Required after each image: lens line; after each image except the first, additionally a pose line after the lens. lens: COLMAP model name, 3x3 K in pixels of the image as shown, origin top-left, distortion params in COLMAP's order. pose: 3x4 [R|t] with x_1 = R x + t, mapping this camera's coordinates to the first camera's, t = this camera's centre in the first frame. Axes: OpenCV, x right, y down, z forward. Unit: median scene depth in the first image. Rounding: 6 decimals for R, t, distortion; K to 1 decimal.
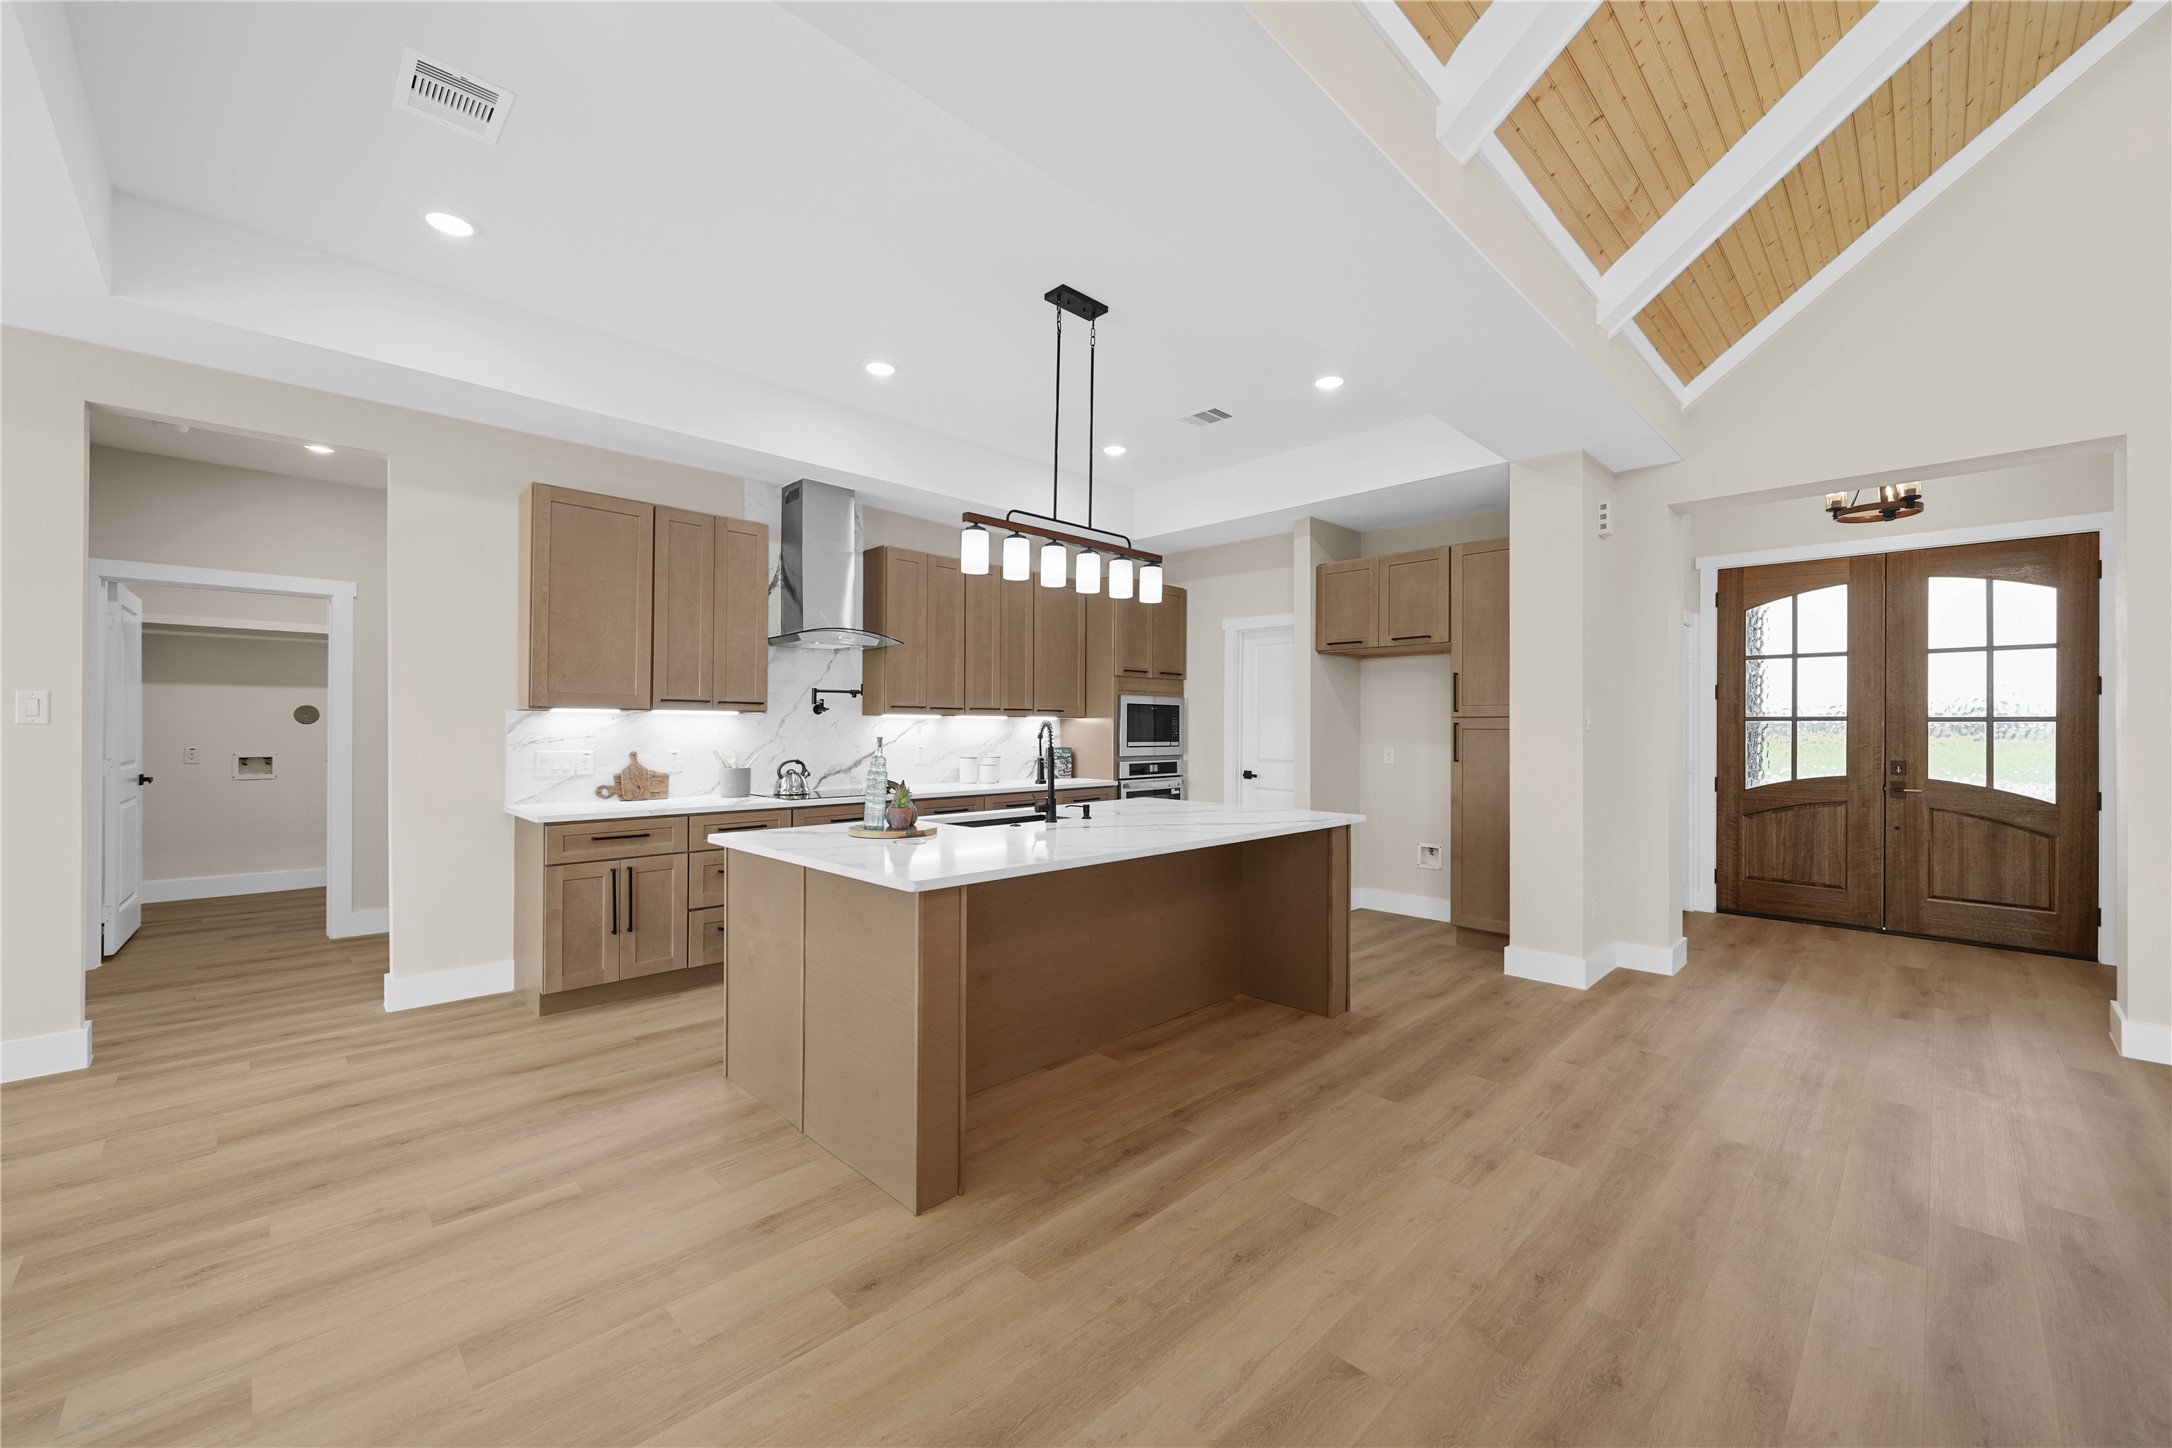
lens RADIAL K [[848.4, 0, 1086.0], [0, 848.4, 724.0], [0, 0, 1]] dist [-0.001663, 0.000050]
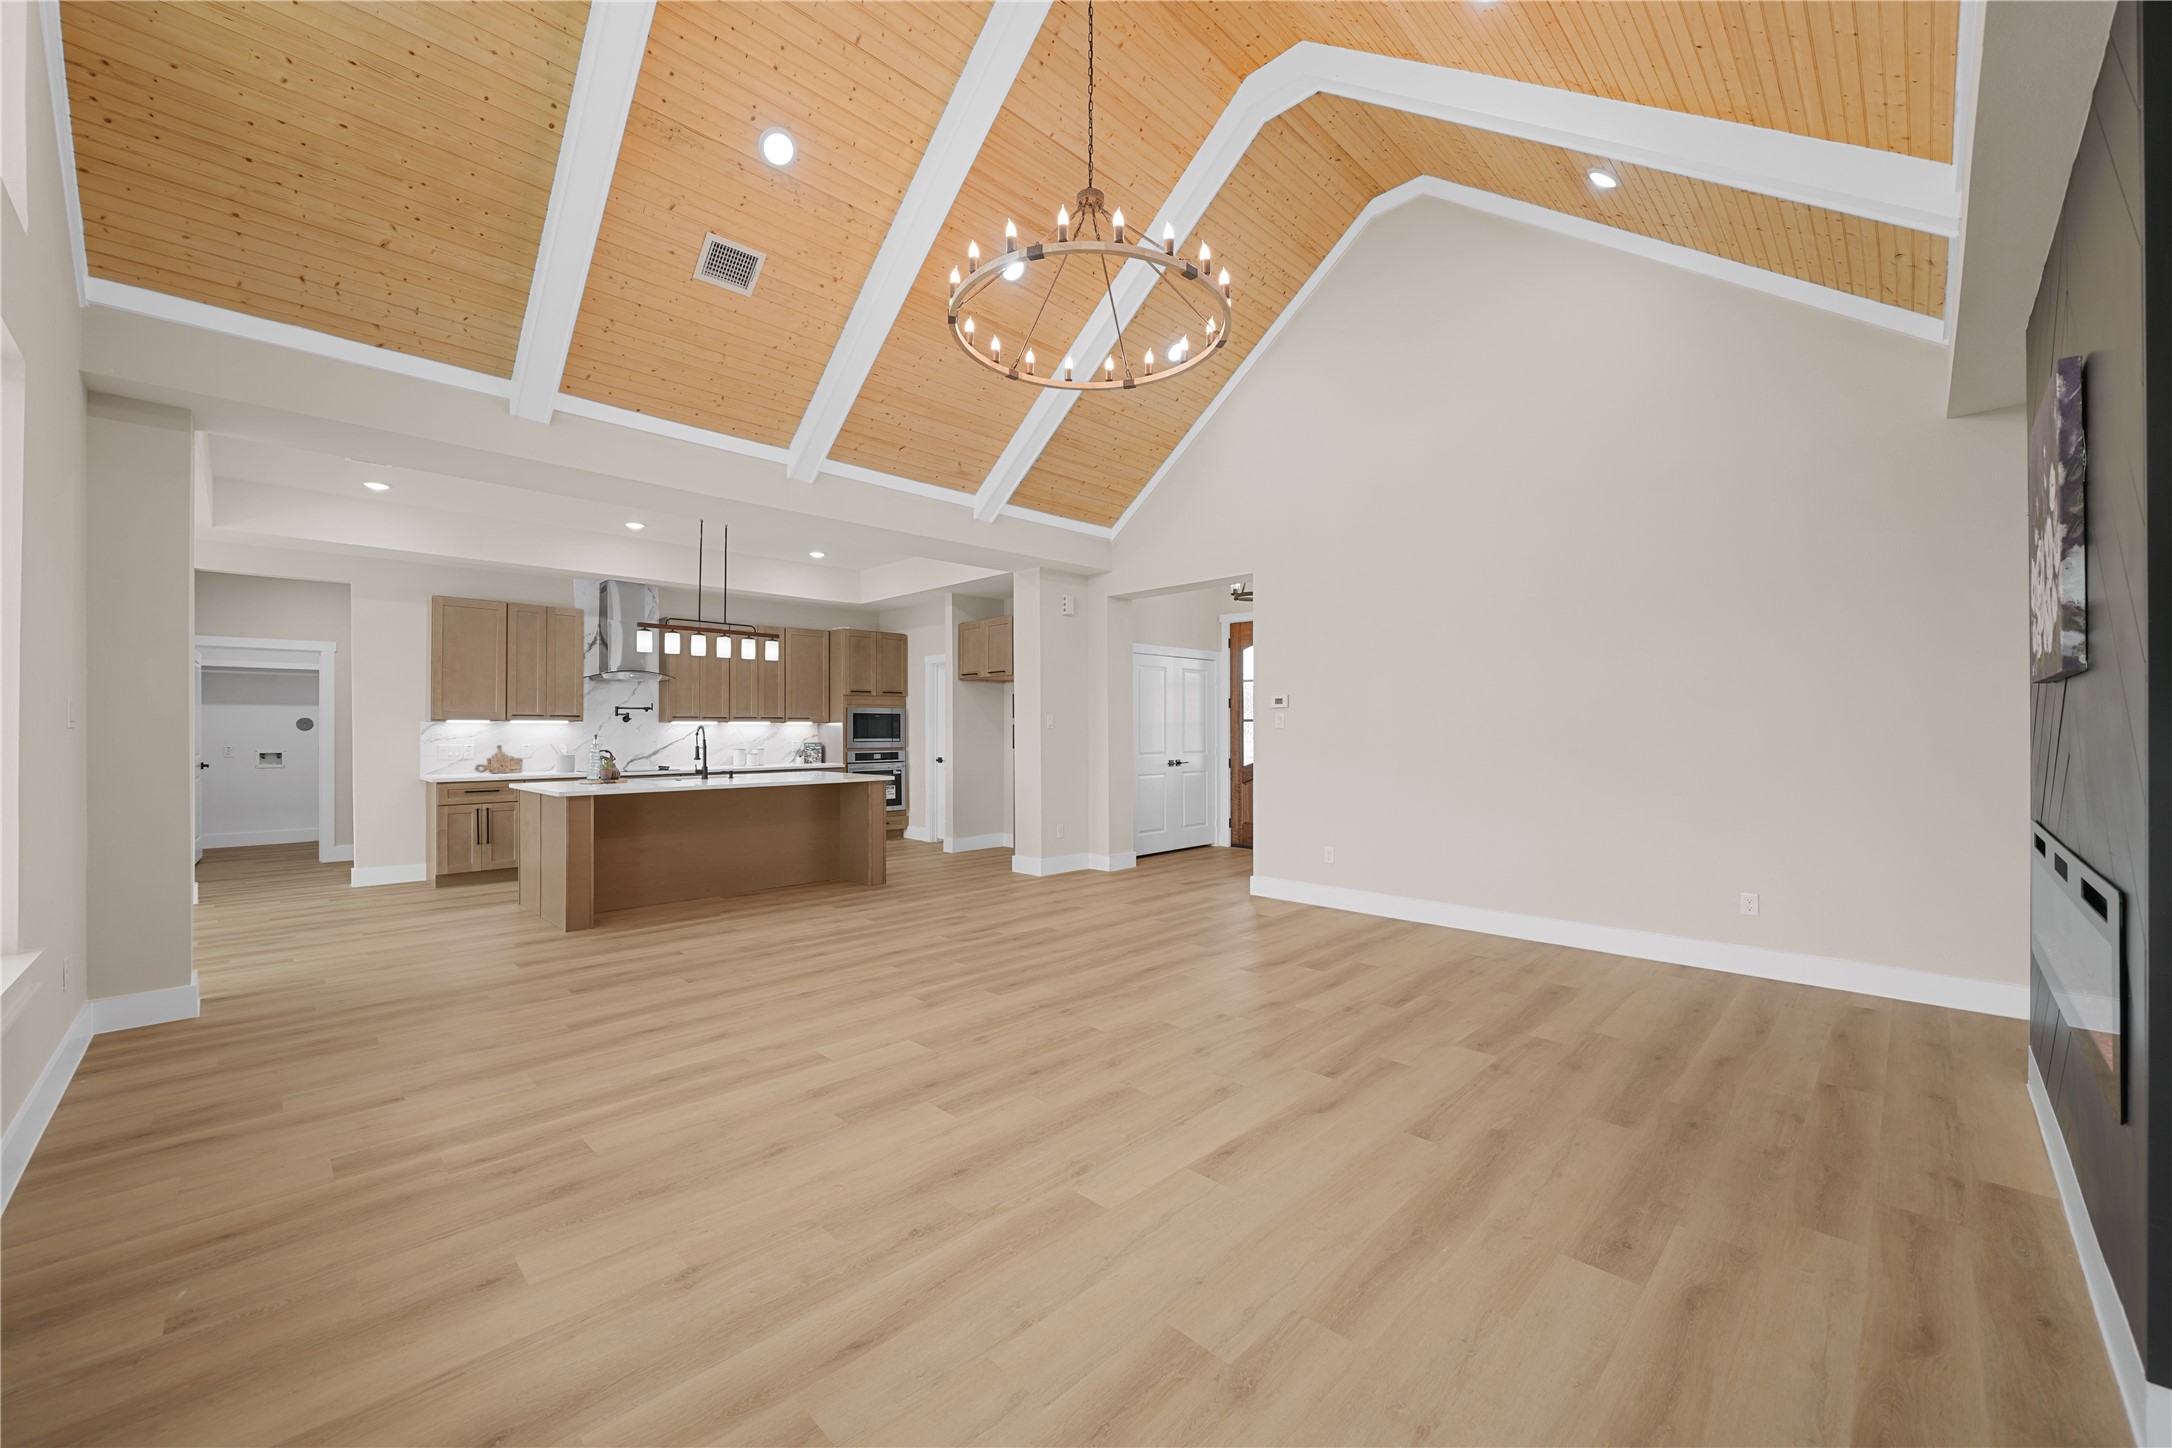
lens RADIAL K [[841.2, 0, 1086.0], [0, 841.2, 724.0], [0, 0, 1]] dist [0.000118, 0.000068]
pose [[0.999941, -0.007164, 0.008154, 0.640899], [0.007184, 0.999971, -0.002523, 0.002947], [-0.008136, 0.002582, 0.999964, -0.711777]]
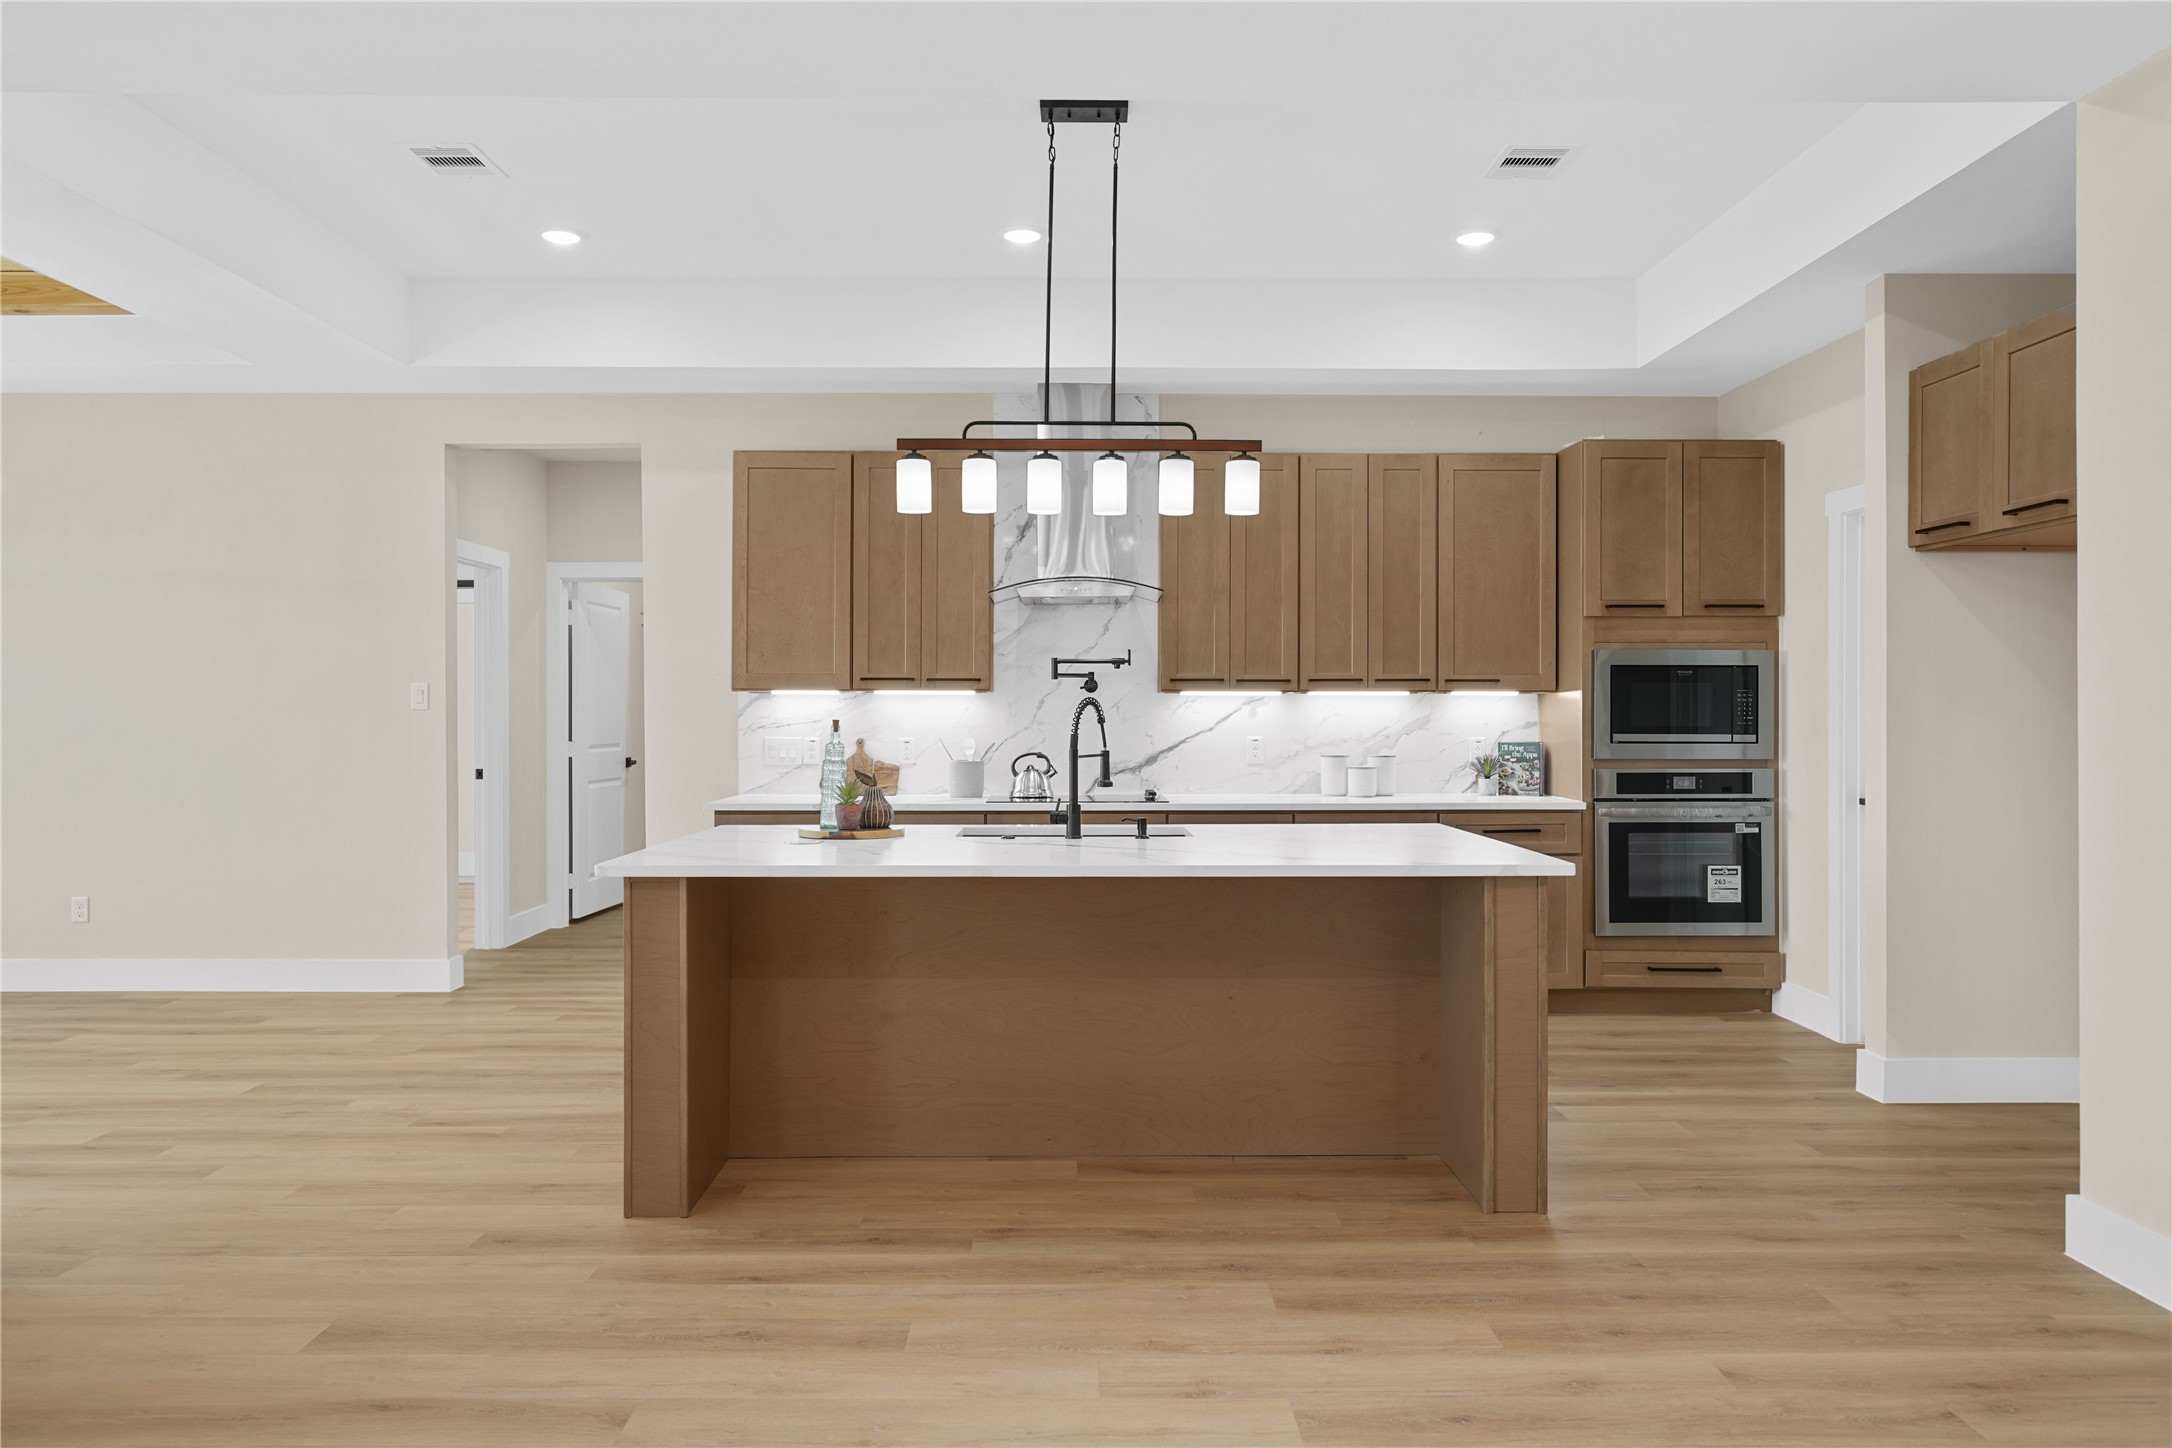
lens RADIAL K [[1462.6, 0, 1086.0], [0, 1462.6, 724.0], [0, 0, 1]] dist [0.001977, -0.001629]
pose [[0.717521, 0.001511, -0.696536, 0.672410], [0.006506, 0.999939, 0.008872, 0.005611], [0.696507, -0.010897, 0.717467, 0.092722]]
